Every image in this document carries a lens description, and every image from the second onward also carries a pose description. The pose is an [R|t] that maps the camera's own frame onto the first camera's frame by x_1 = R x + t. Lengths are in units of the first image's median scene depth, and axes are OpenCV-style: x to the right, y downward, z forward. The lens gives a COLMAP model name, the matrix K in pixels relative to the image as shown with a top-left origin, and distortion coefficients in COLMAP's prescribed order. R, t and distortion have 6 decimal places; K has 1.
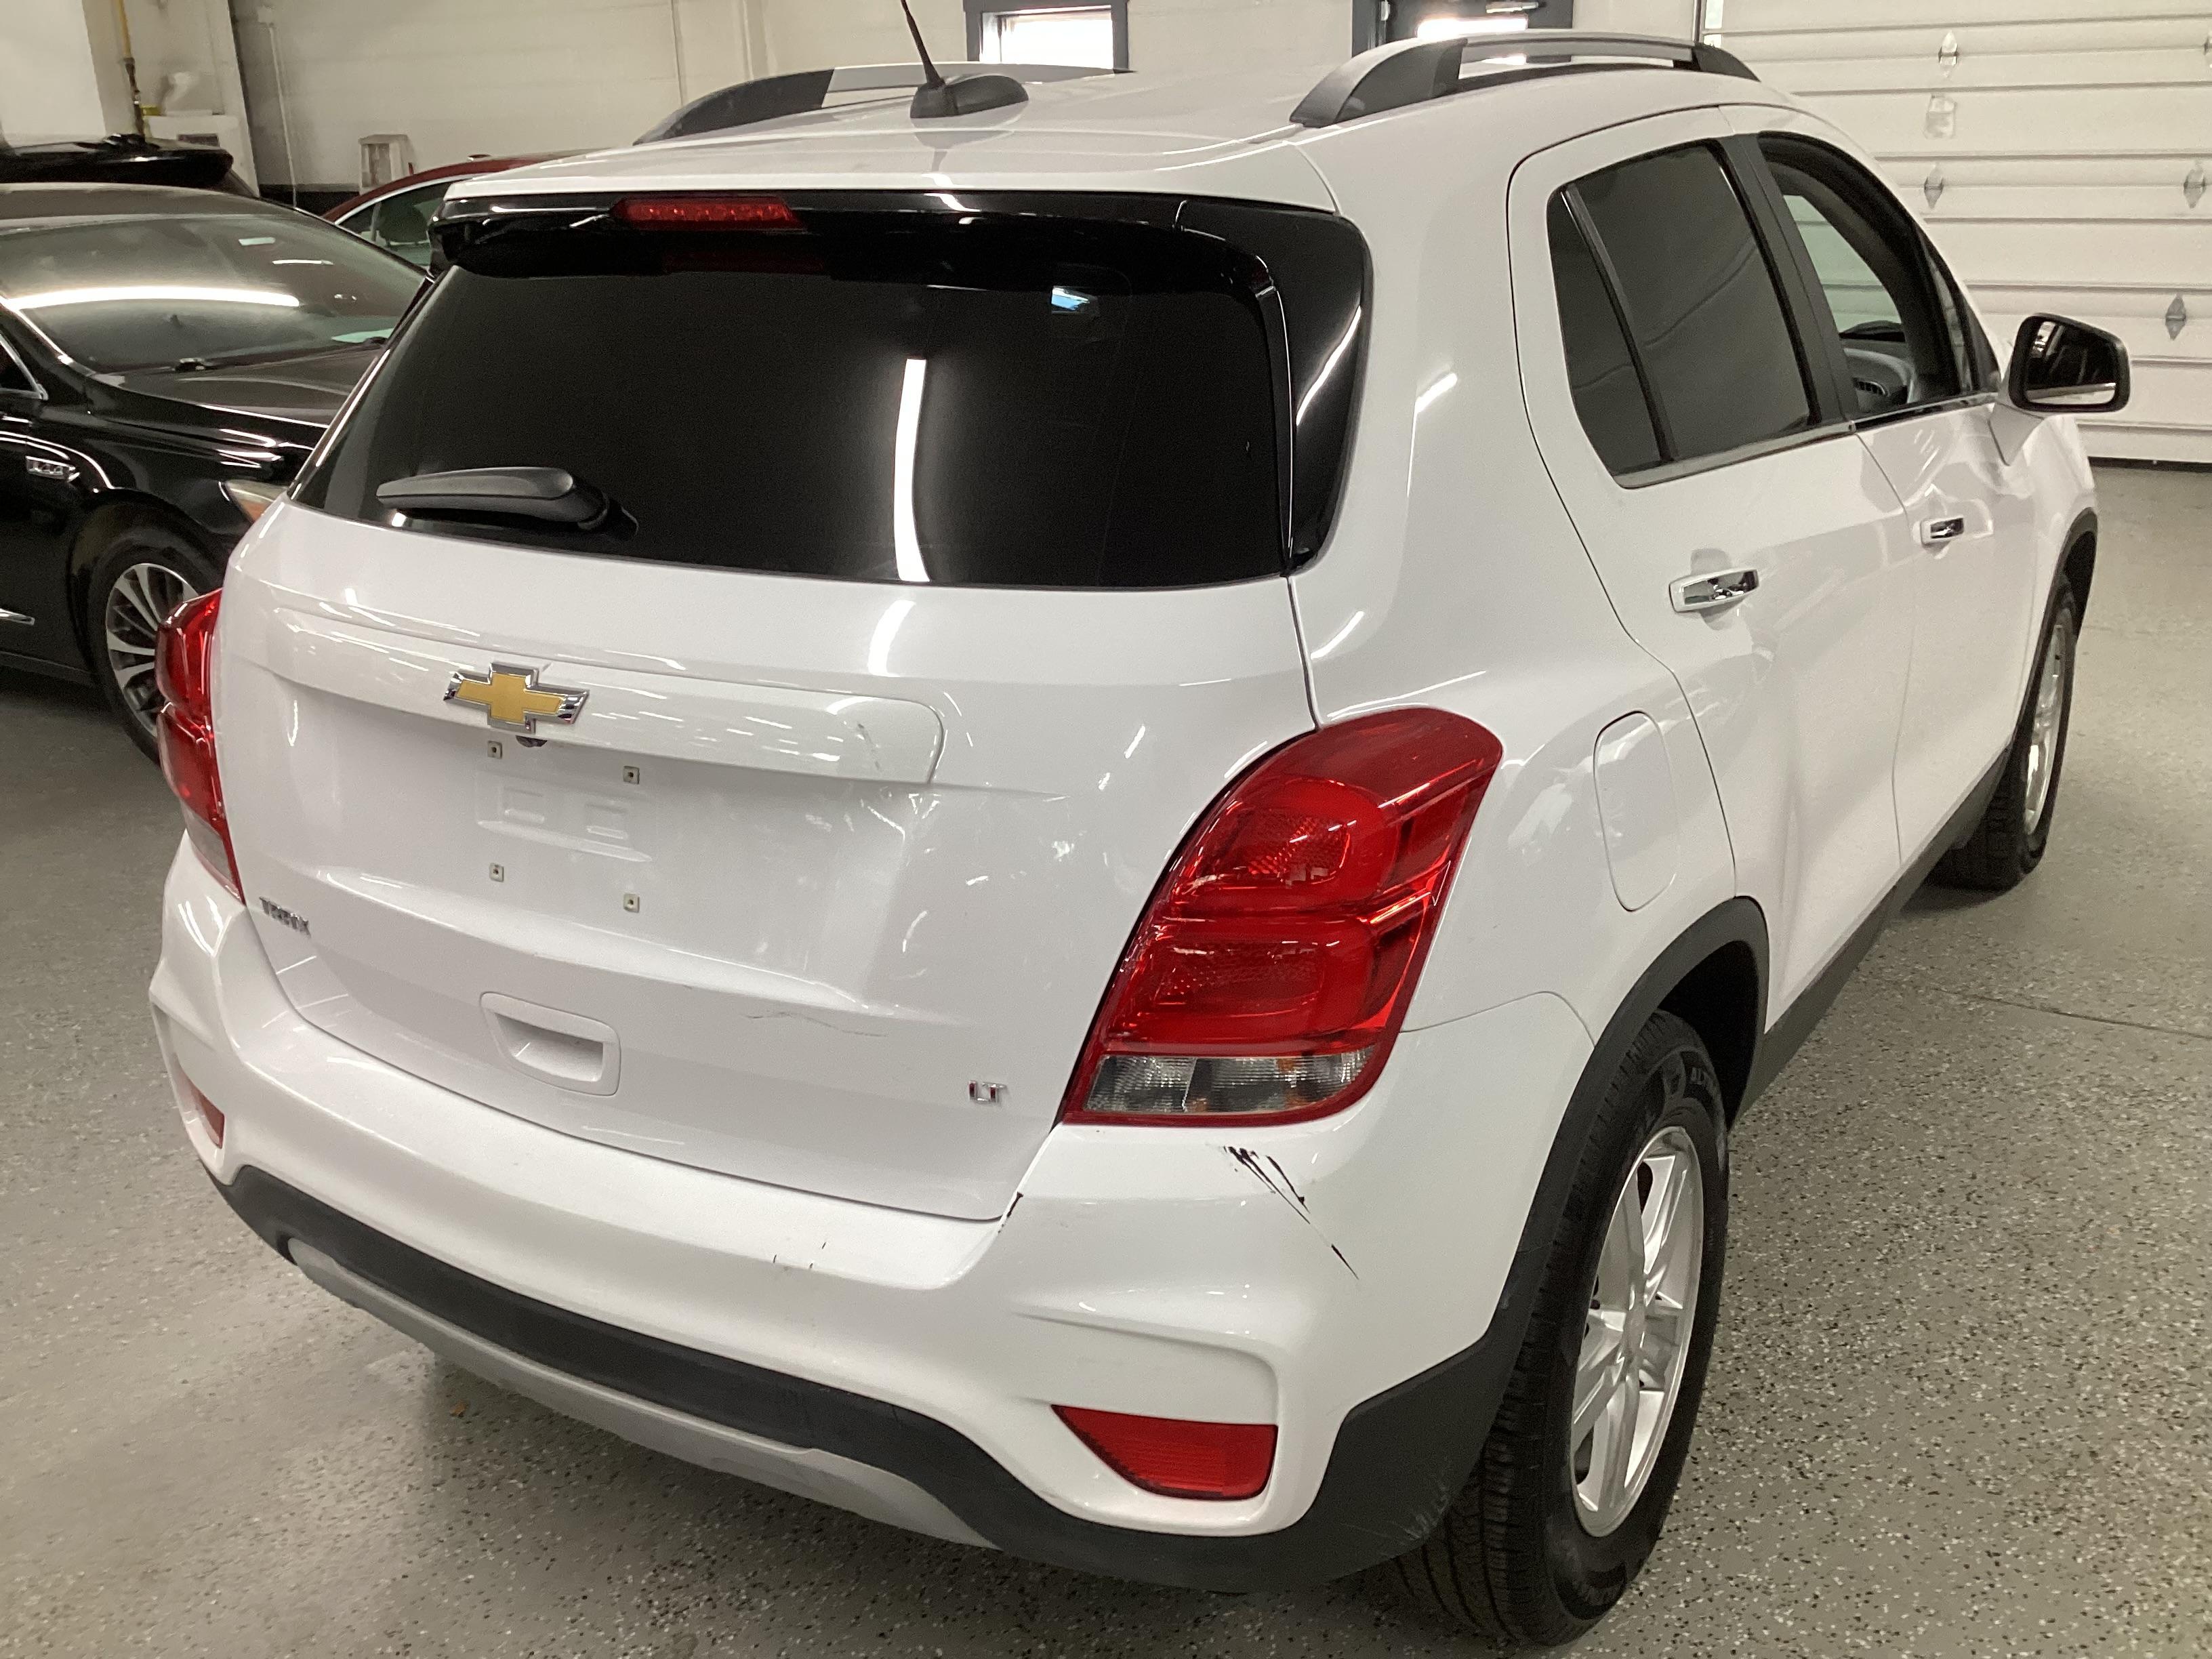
lens RADIAL K [[2008.5, 0, 1106.0], [0, 2008.5, 829.5], [0, 0, 1]] dist [0.002027, -0.003333]
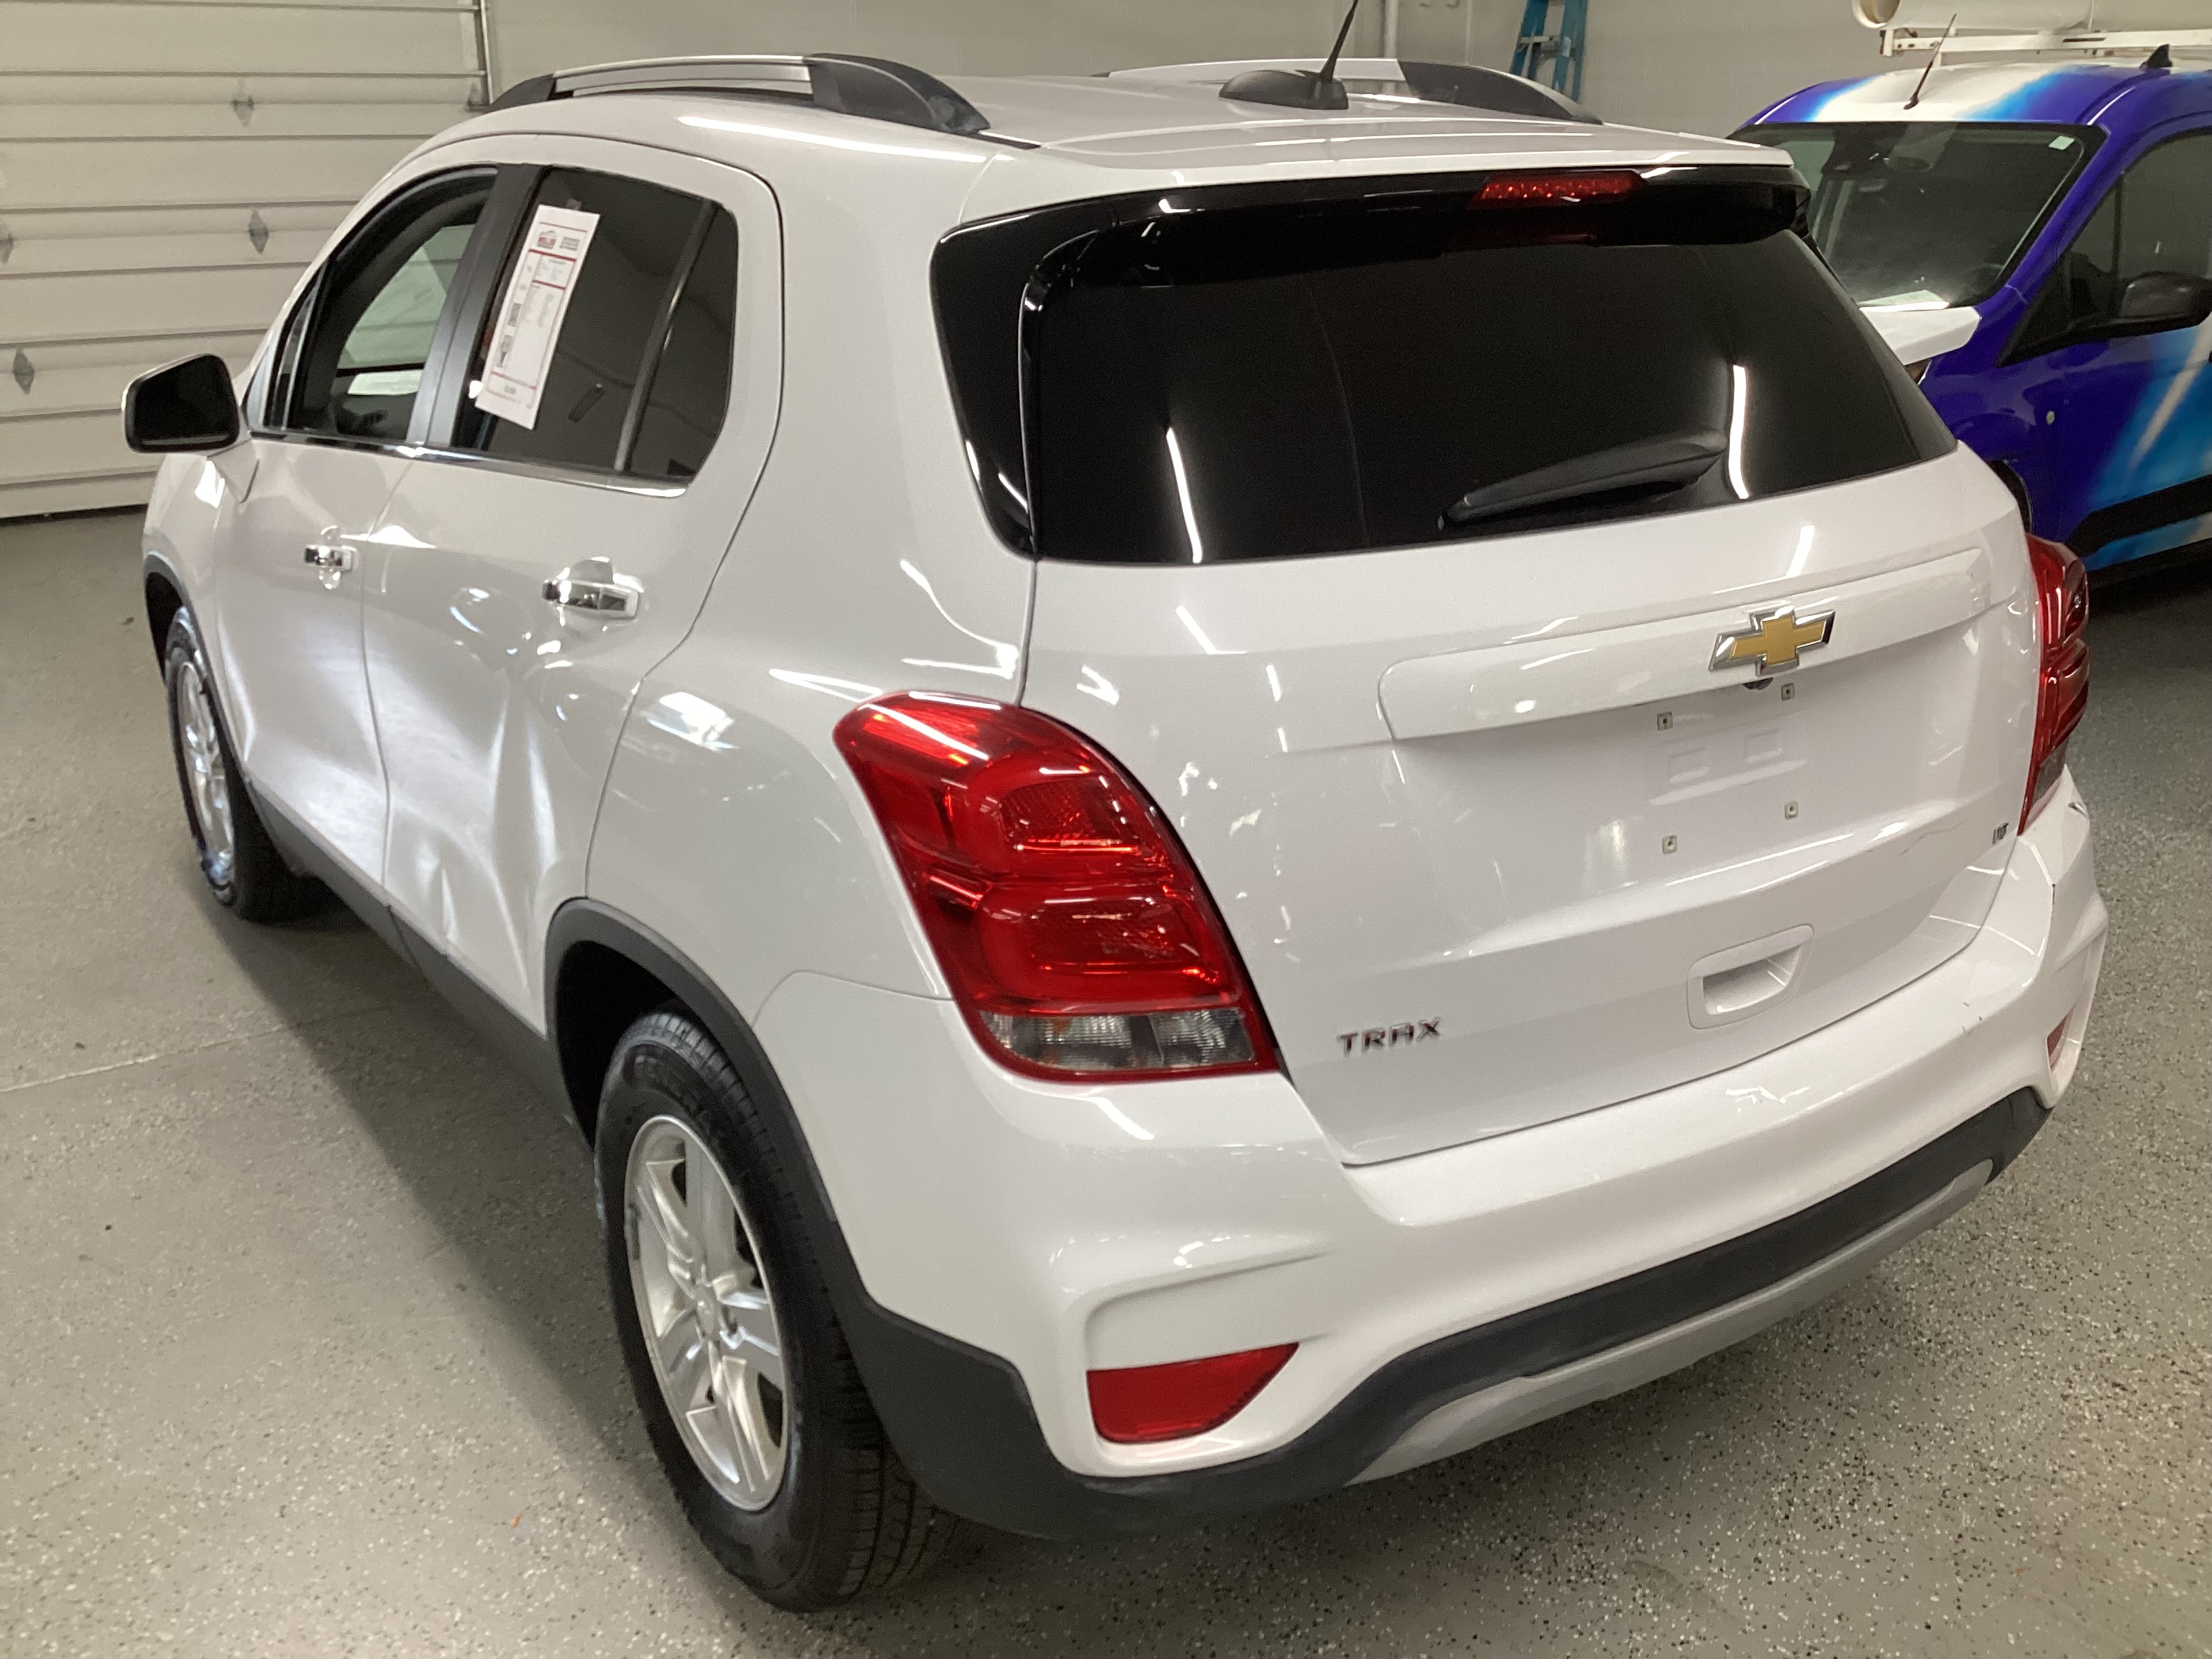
lens RADIAL K [[1991.3, 0, 1105.6], [0, 1991.3, 804.7], [0, 0, 1]] dist [0.002973, 0.002042]
pose [[0.471142, -0.275540, 0.837916, -1.253357], [0.307847, 0.941588, 0.136536, -0.217139], [-0.826593, 0.193622, 0.528446, 0.700542]]
